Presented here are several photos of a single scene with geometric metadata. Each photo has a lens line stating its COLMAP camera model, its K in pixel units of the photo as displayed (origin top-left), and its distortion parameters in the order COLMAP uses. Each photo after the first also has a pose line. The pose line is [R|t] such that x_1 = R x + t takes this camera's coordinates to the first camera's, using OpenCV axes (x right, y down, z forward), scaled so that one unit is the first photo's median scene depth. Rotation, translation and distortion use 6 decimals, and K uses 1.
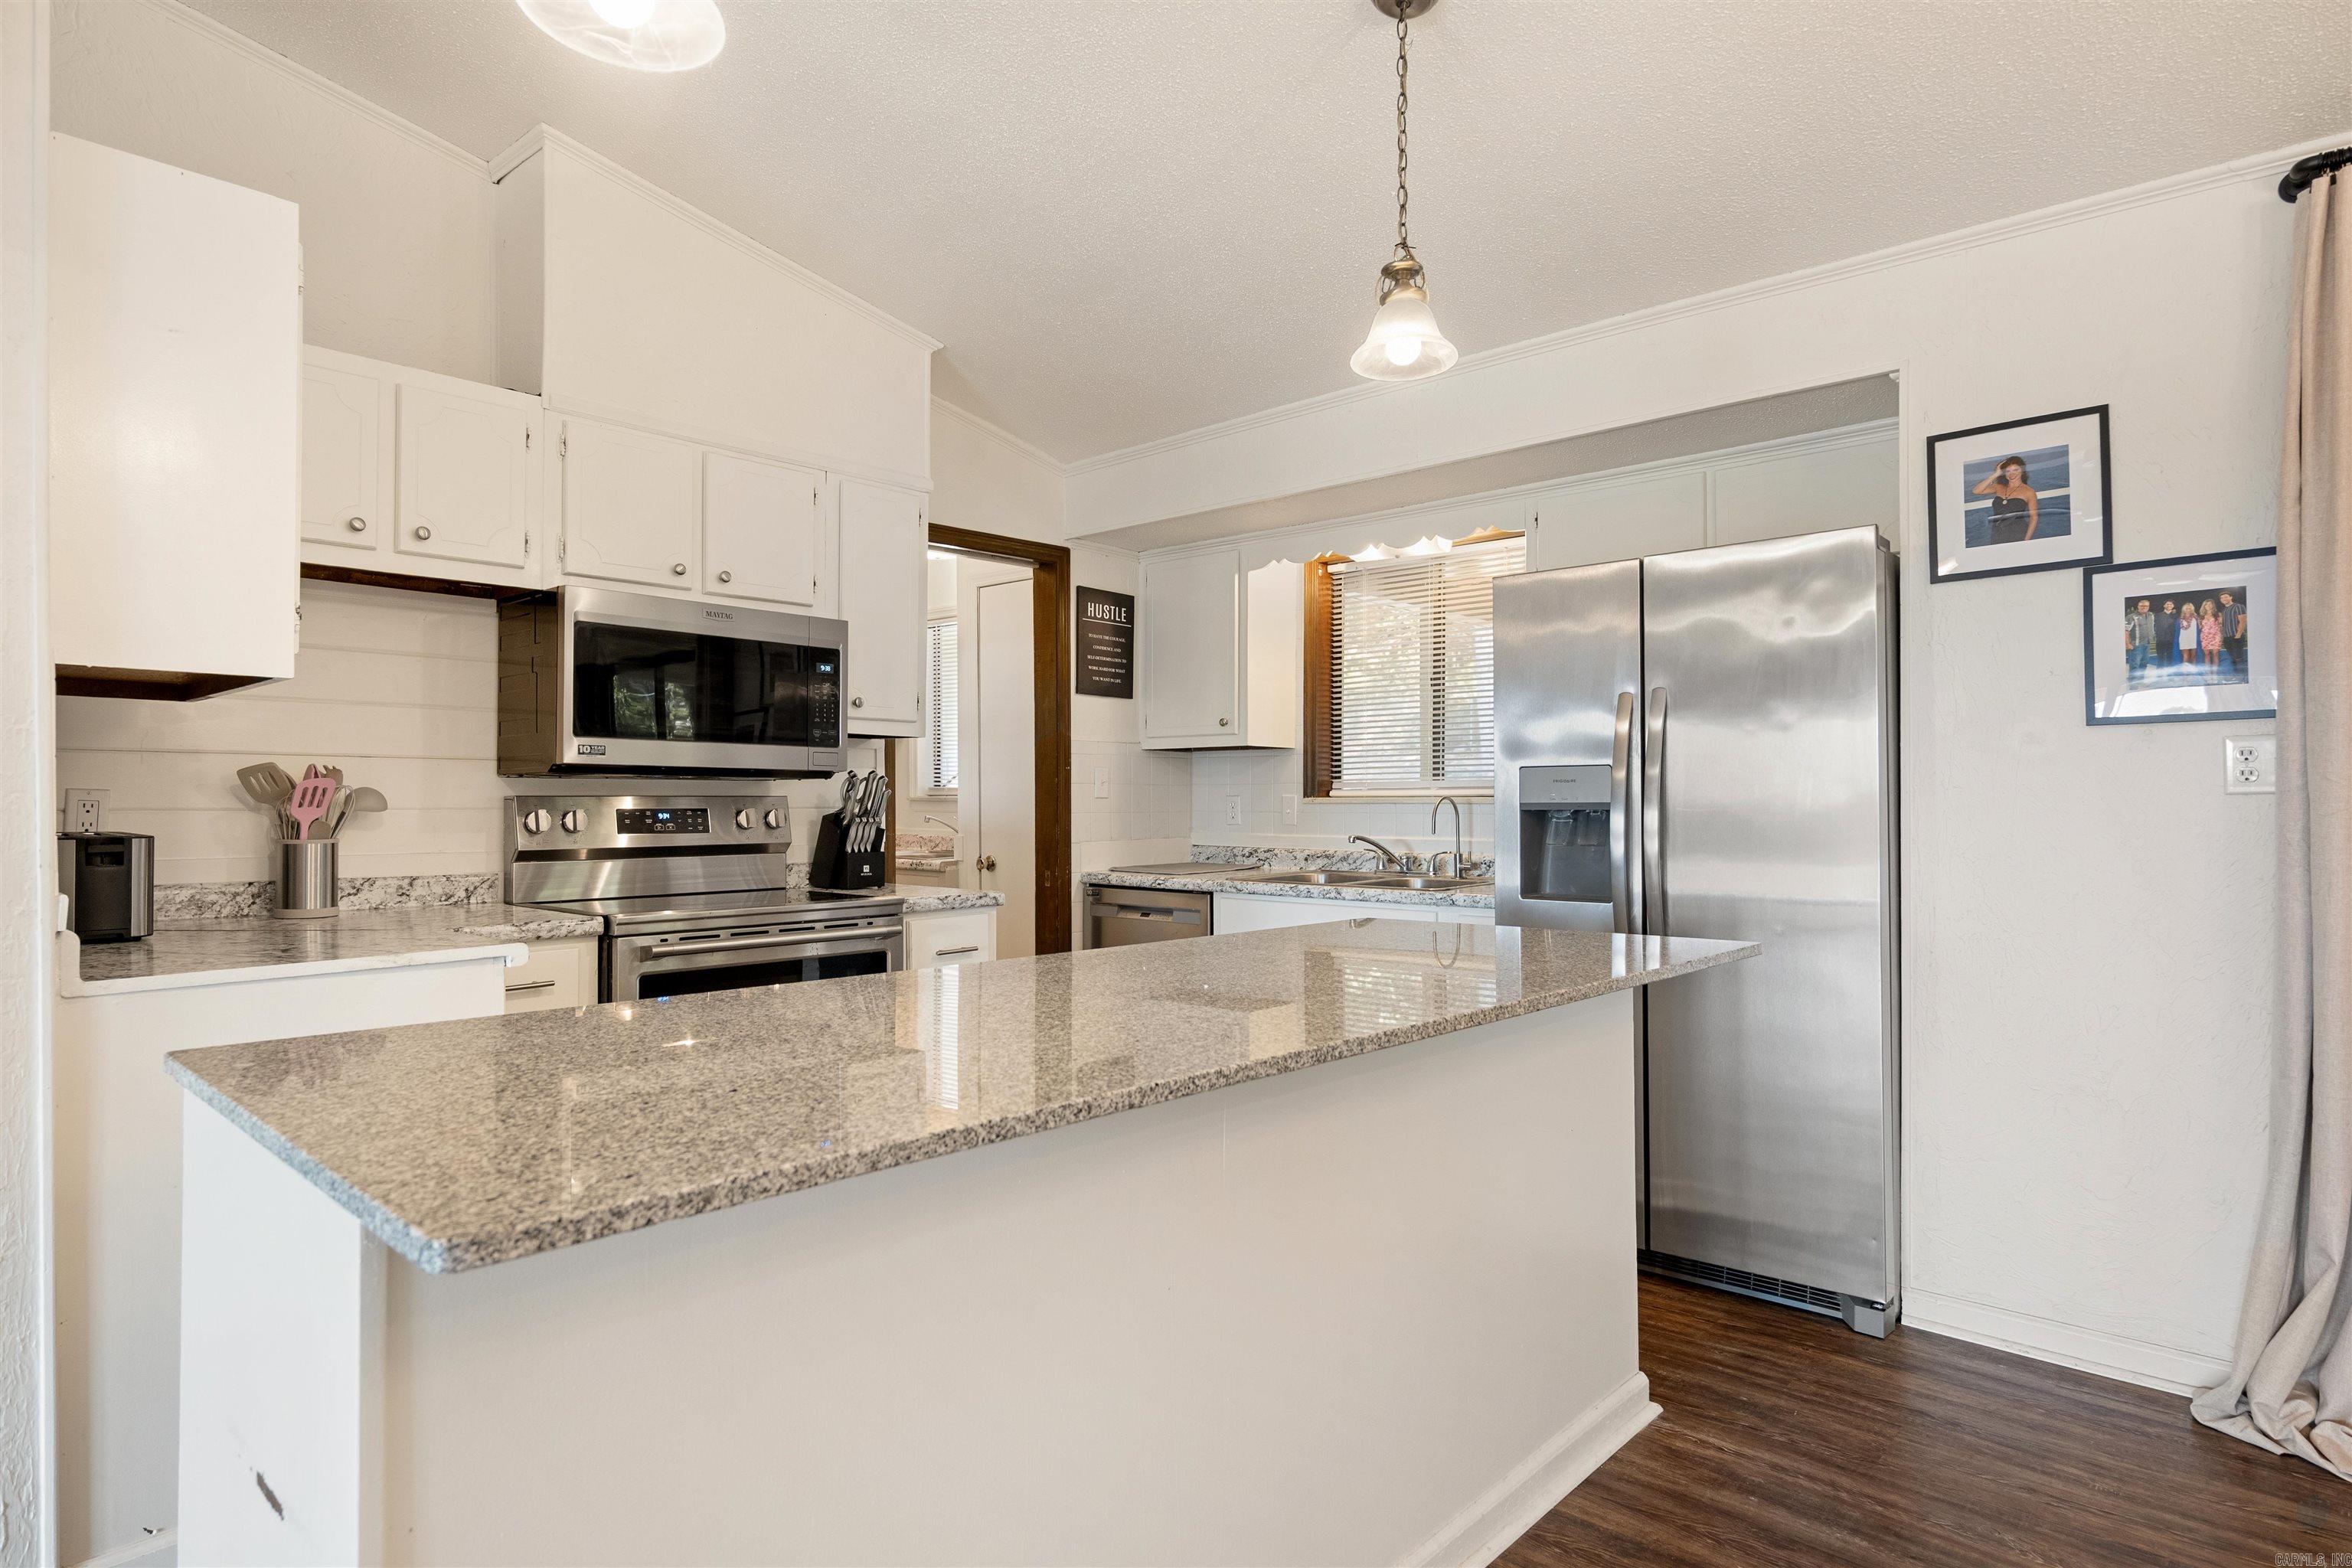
lens RADIAL K [[1267.9, 0, 1176.0], [0, 1267.9, 784.0], [0, 0, 1]] dist [-0.002125, -0.000201]
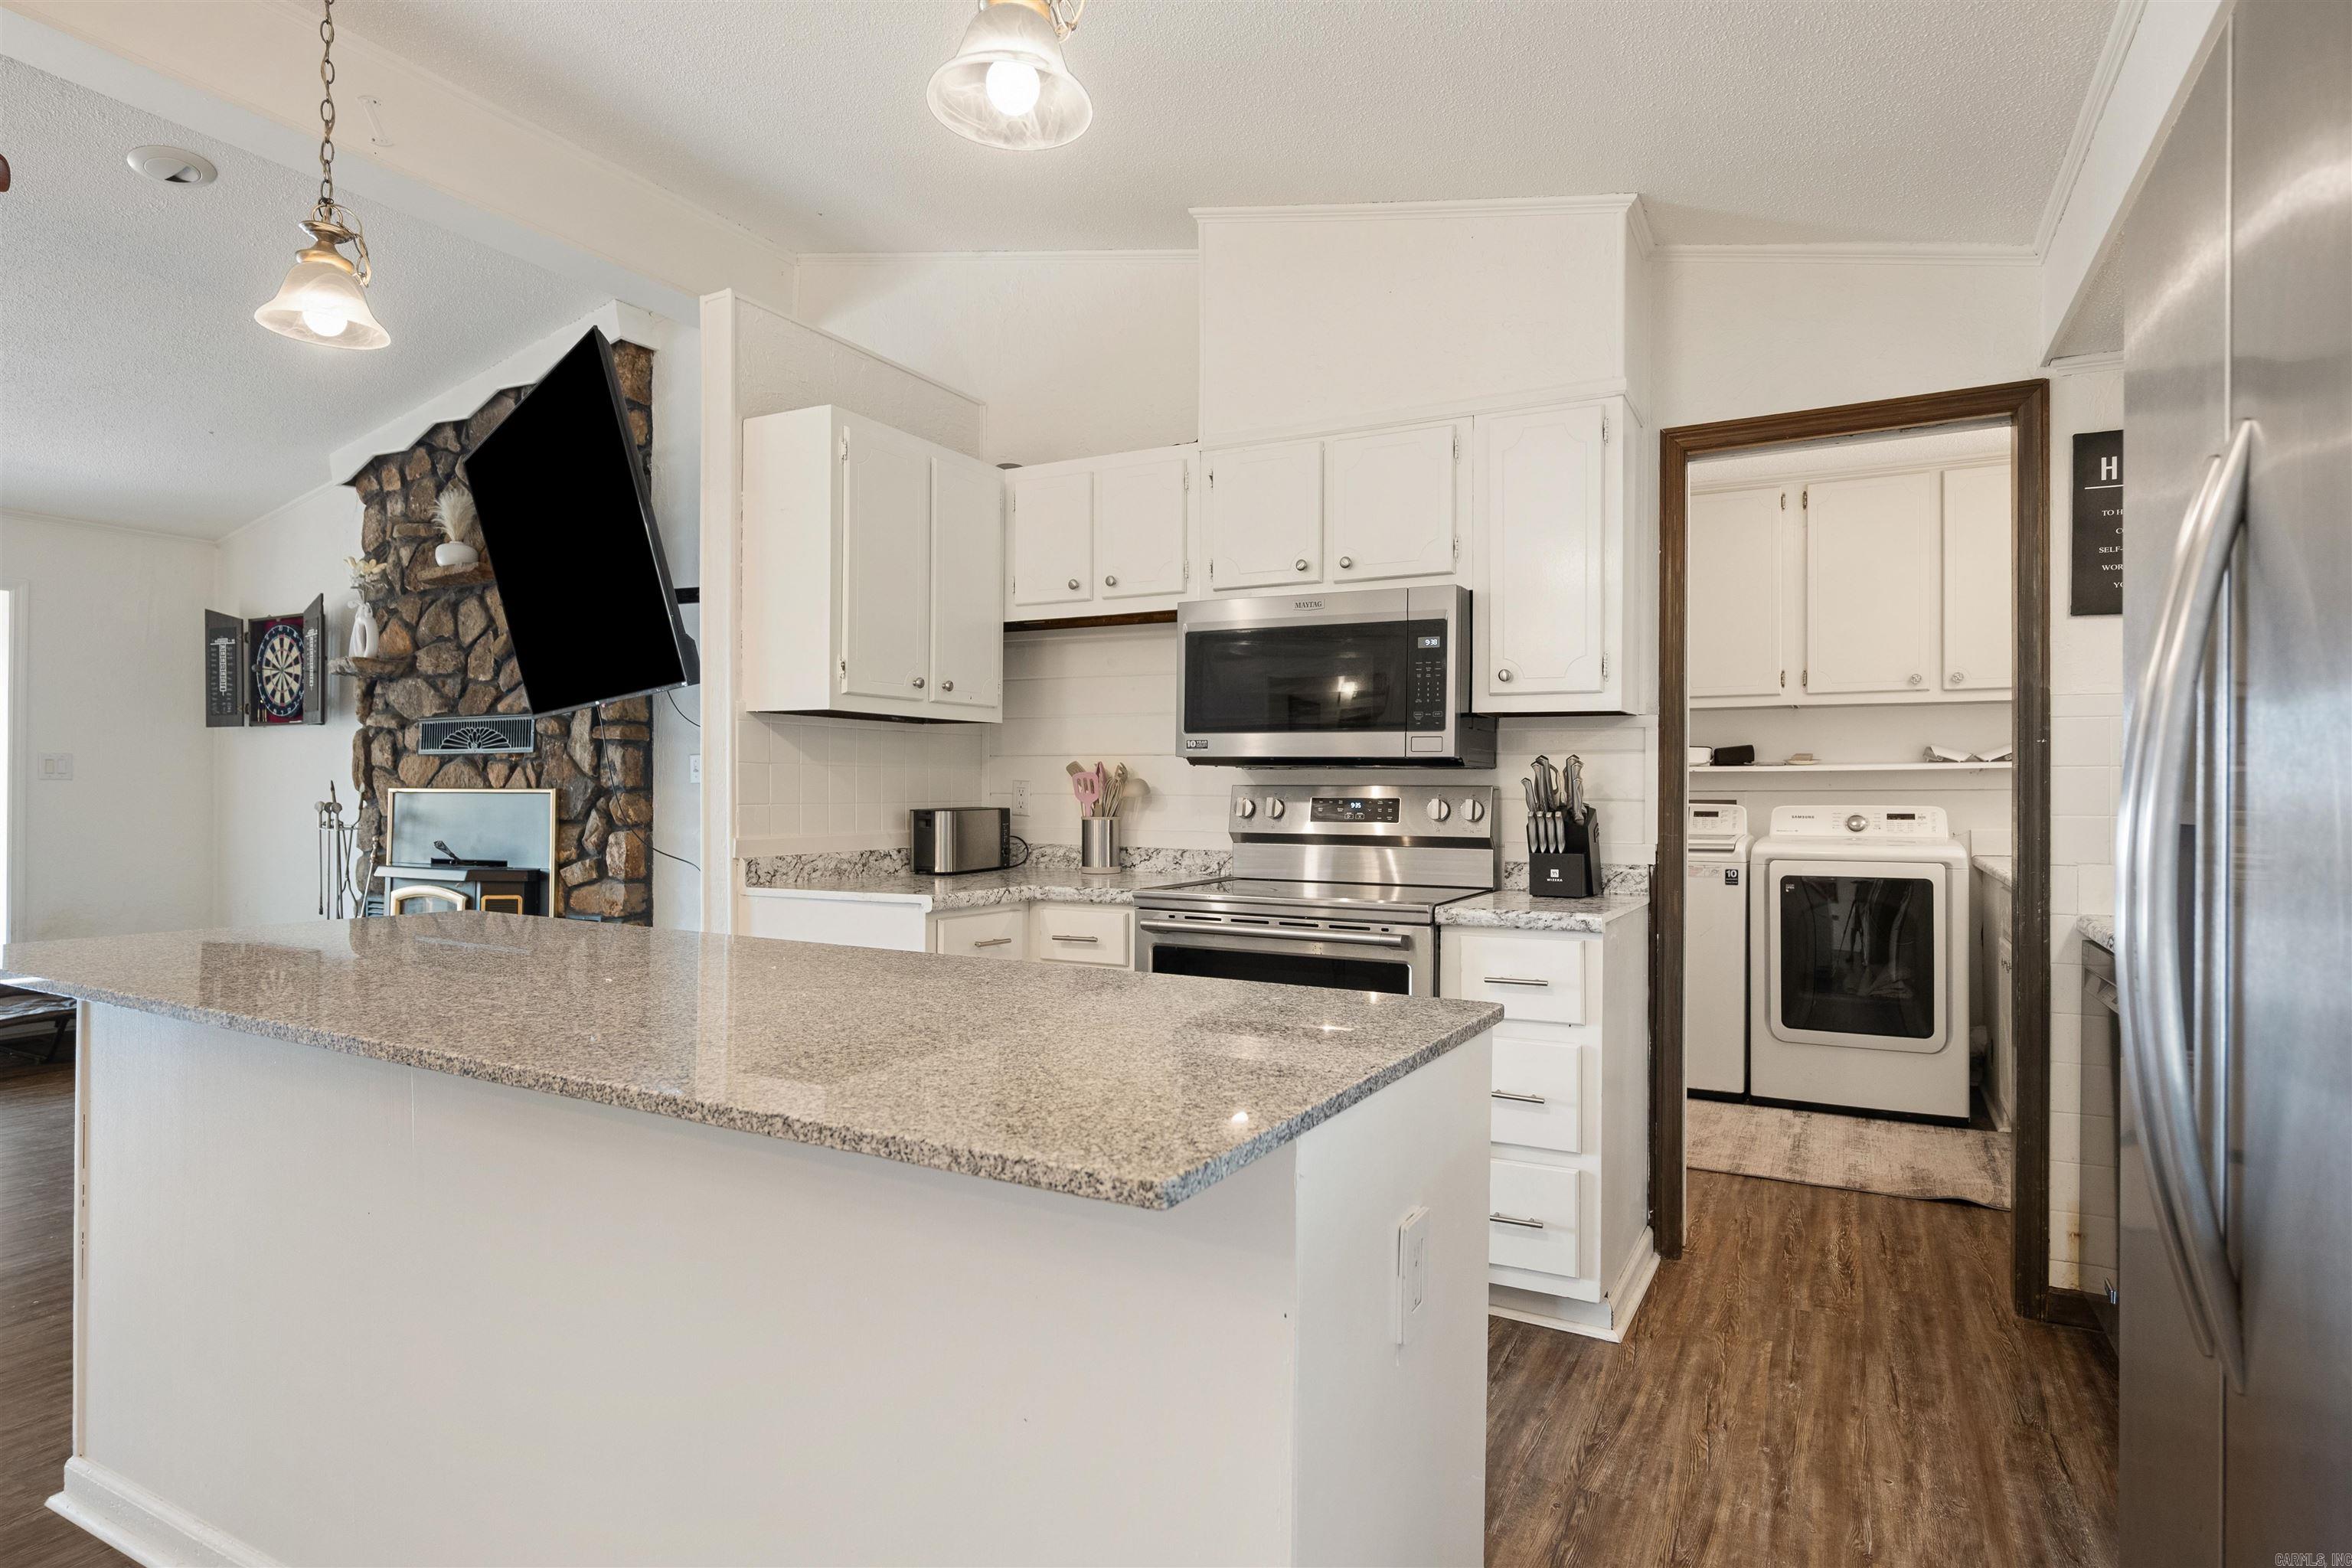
lens RADIAL K [[1267.9, 0, 1176.0], [0, 1267.9, 784.0], [0, 0, 1]] dist [-0.002125, -0.000201]
pose [[0.245003, -0.001763, -0.969521, 0.578857], [0.007337, 0.999973, 0.000036, 0.007515], [0.969494, -0.007122, 0.245010, 0.644242]]
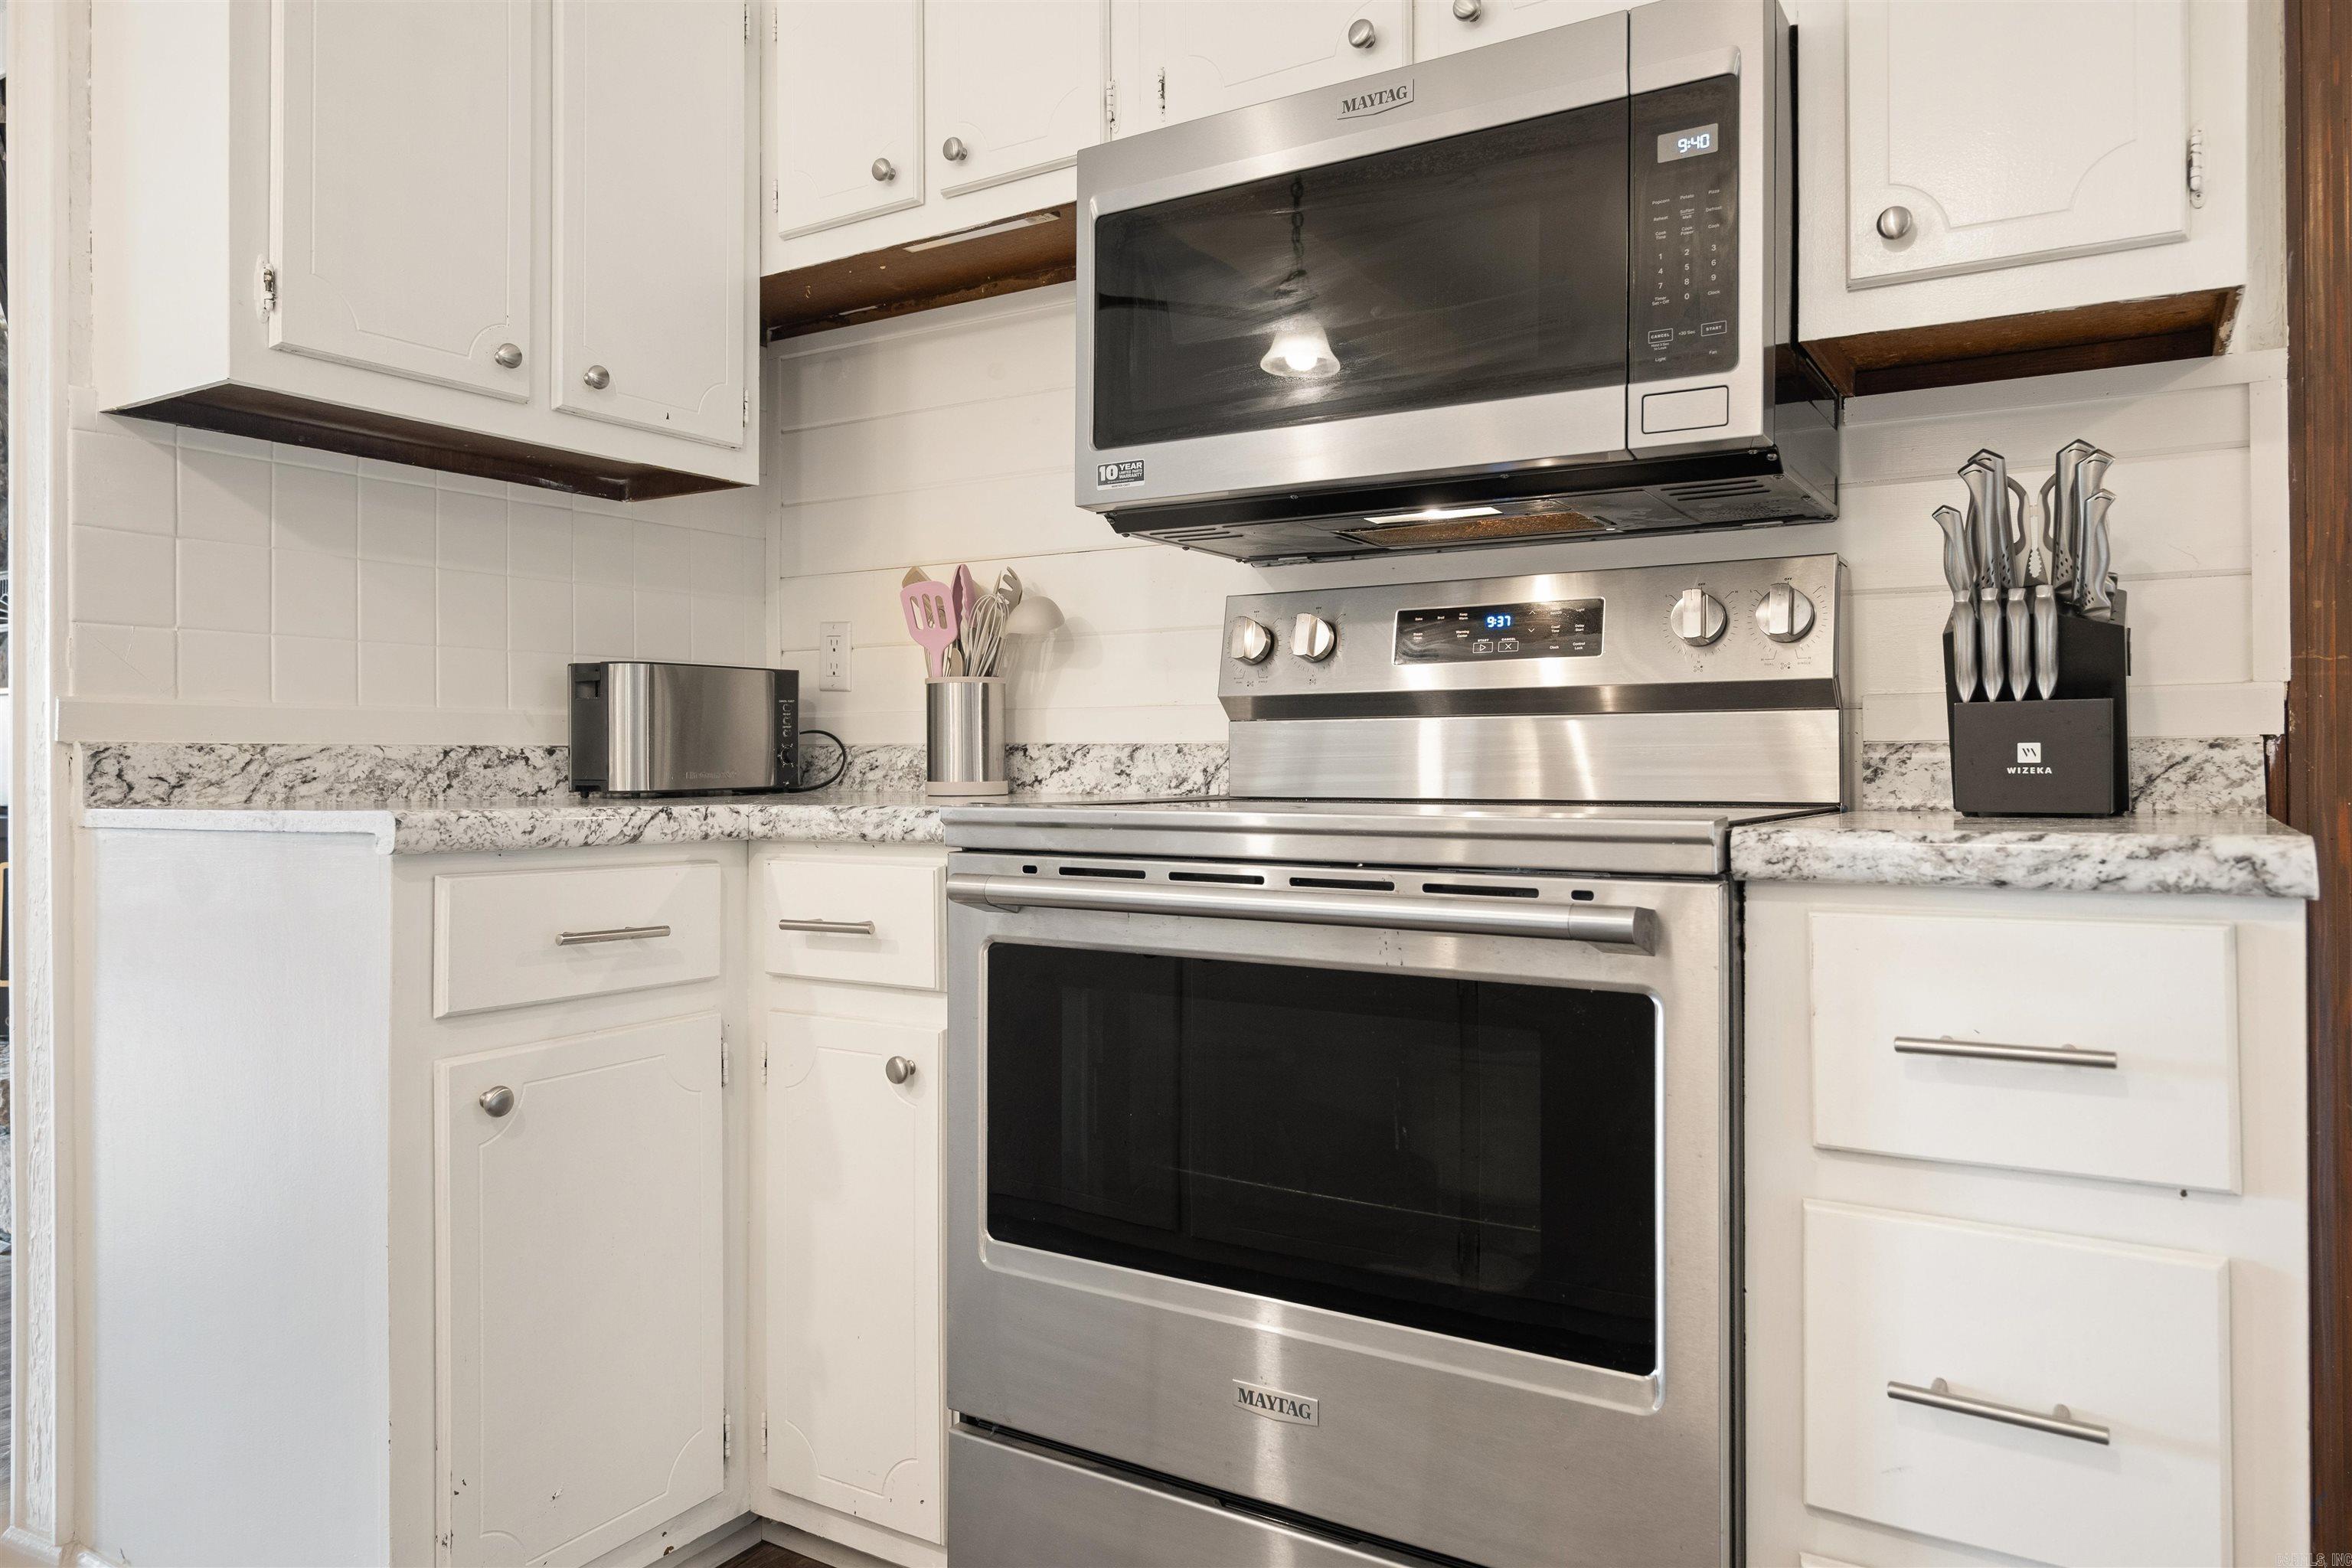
lens RADIAL K [[1536.1, 0, 1180.1], [0, 1536.1, 753.7], [0, 0, 1]] dist [-0.000126, 0.001674]
pose [[0.177562, -0.006063, -0.984091, 0.108999], [0.014653, 0.999886, -0.003517, 0.075652], [0.984001, -0.013795, 0.177630, 0.838909]]
